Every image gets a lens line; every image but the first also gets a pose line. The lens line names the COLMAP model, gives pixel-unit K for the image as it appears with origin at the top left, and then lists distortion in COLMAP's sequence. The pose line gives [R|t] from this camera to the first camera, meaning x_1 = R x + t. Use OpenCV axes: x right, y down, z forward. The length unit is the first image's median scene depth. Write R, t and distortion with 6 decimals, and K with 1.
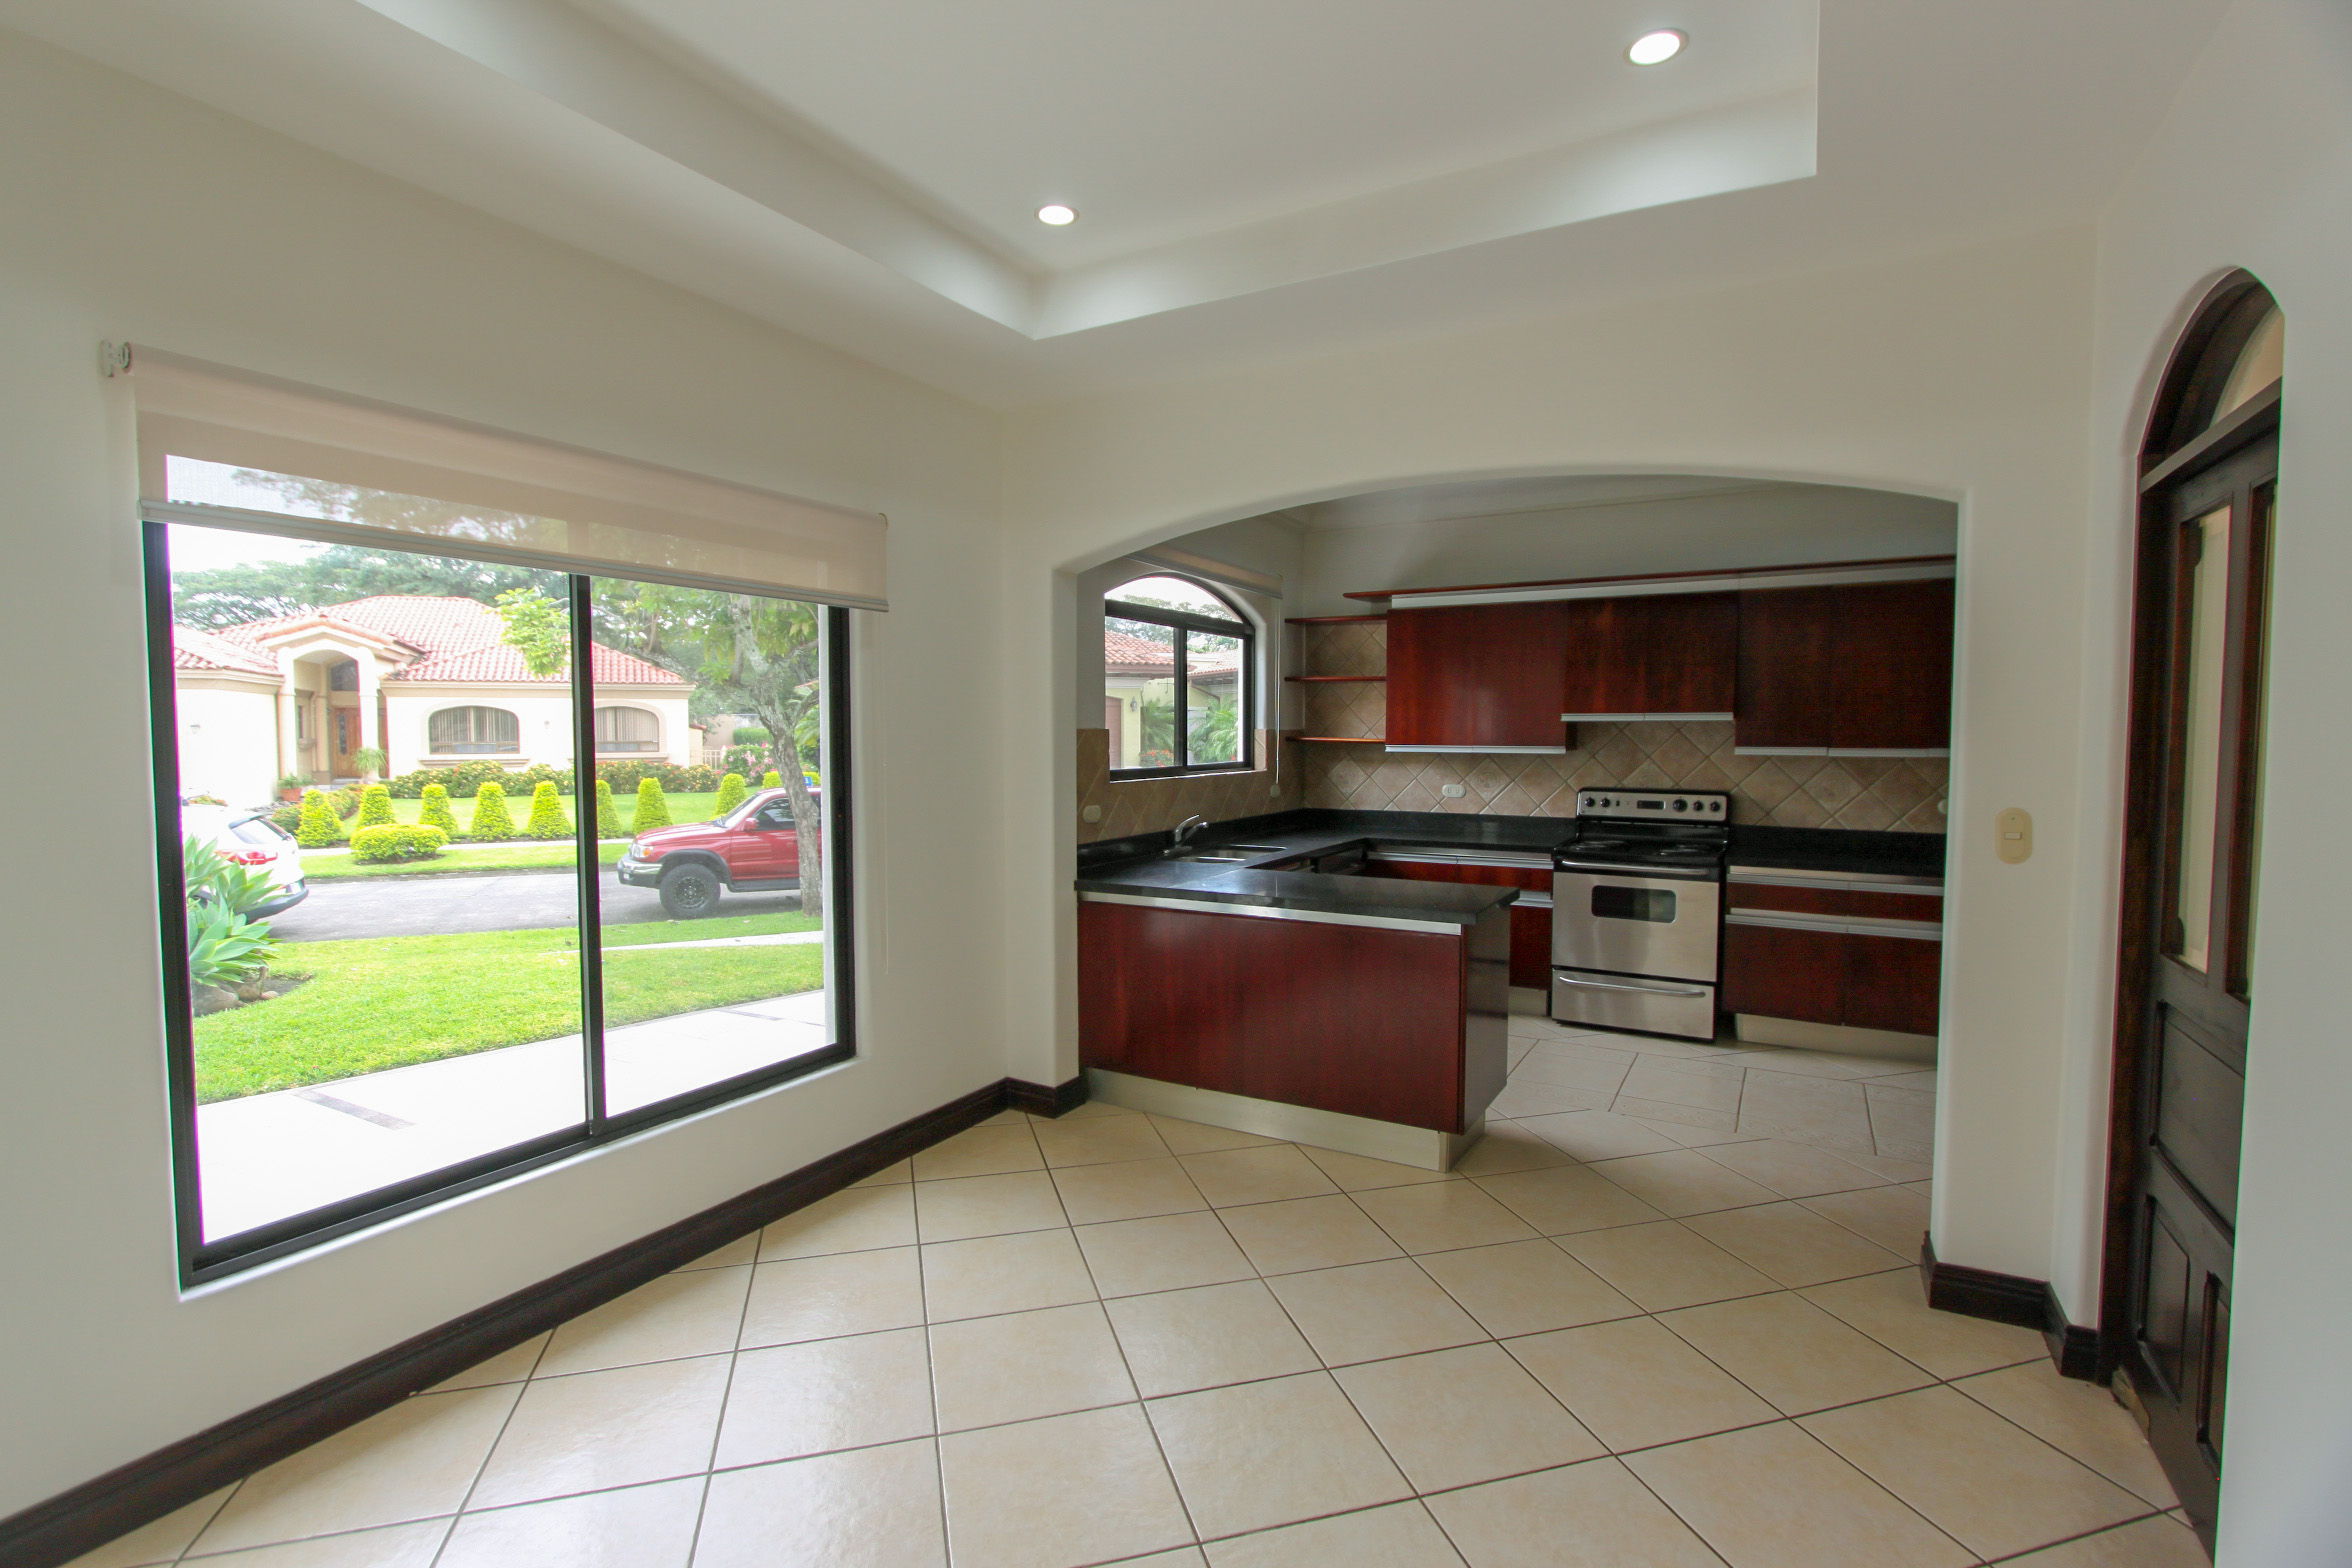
lens RADIAL K [[1094.1, 0, 1178.0], [0, 1094.1, 787.8], [0, 0, 1]] dist [-0.001958, -0.001971]
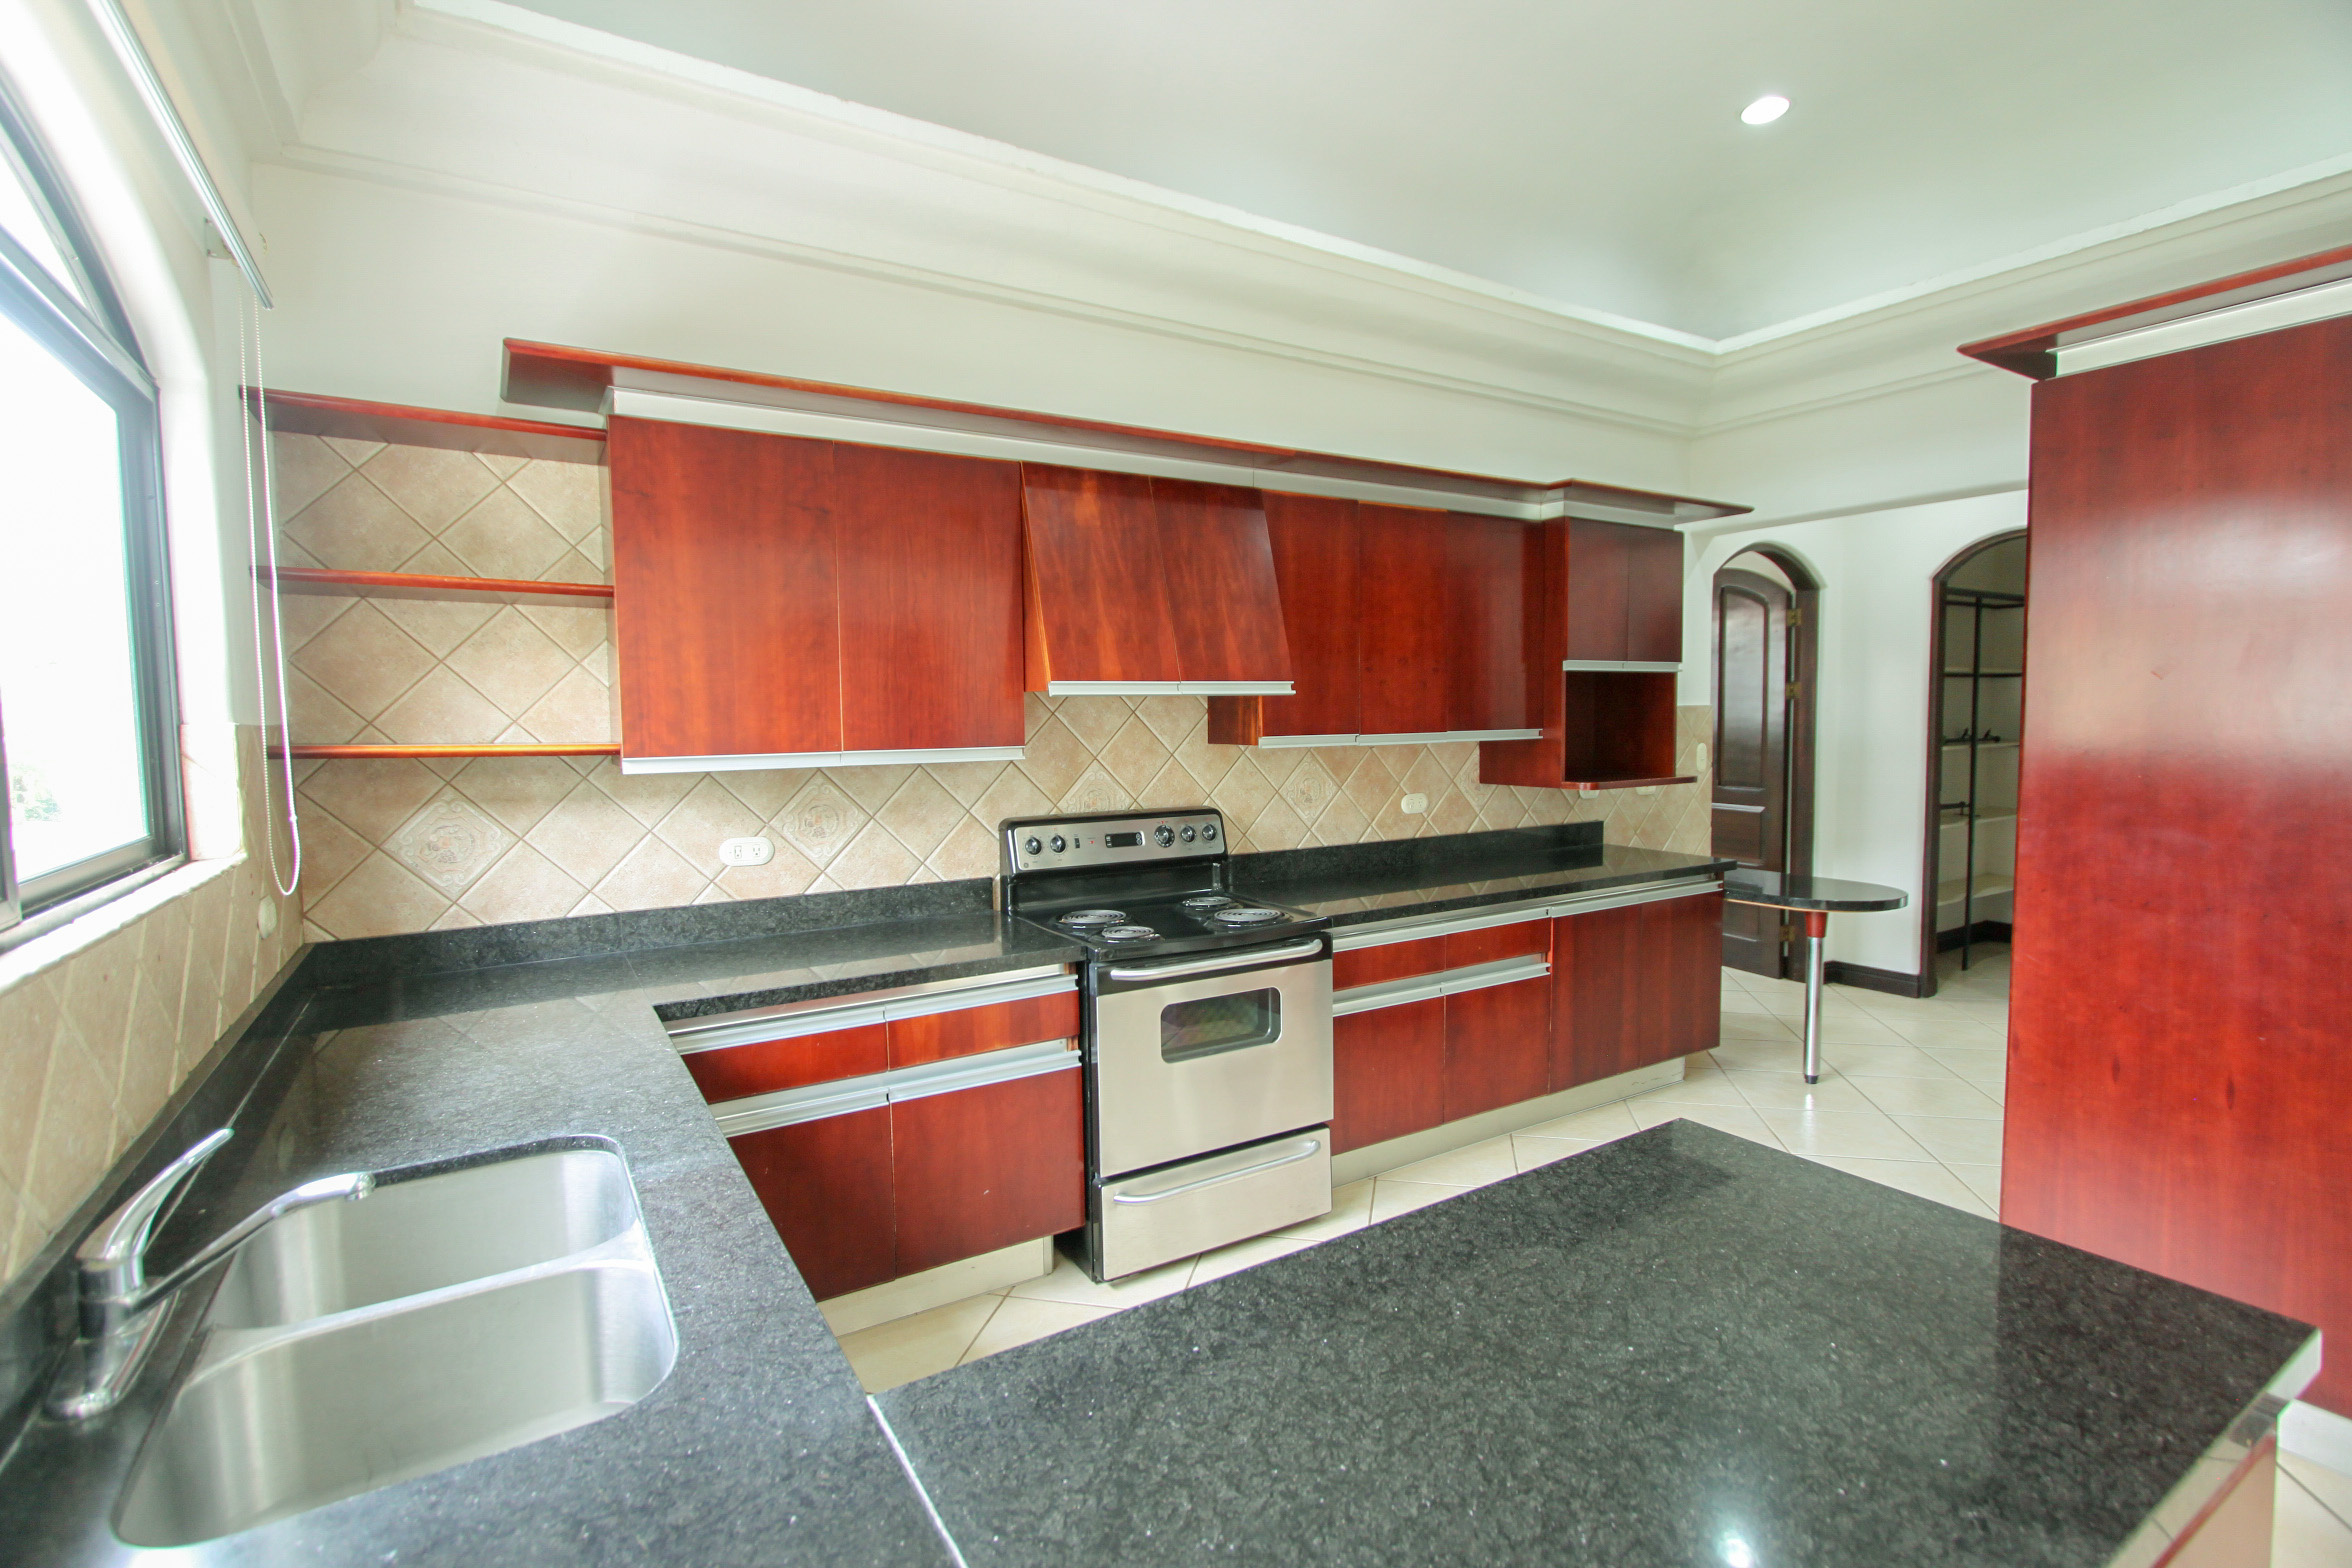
lens RADIAL K [[1094.1, 0, 1172.0], [0, 1094.1, 782.3], [0, 0, 1]] dist [-0.001958, -0.001971]
pose [[0.484300, -0.063656, 0.872583, -0.064875], [0.063563, 0.997274, 0.037473, -0.034989], [-0.872590, 0.037316, 0.487026, 0.680367]]
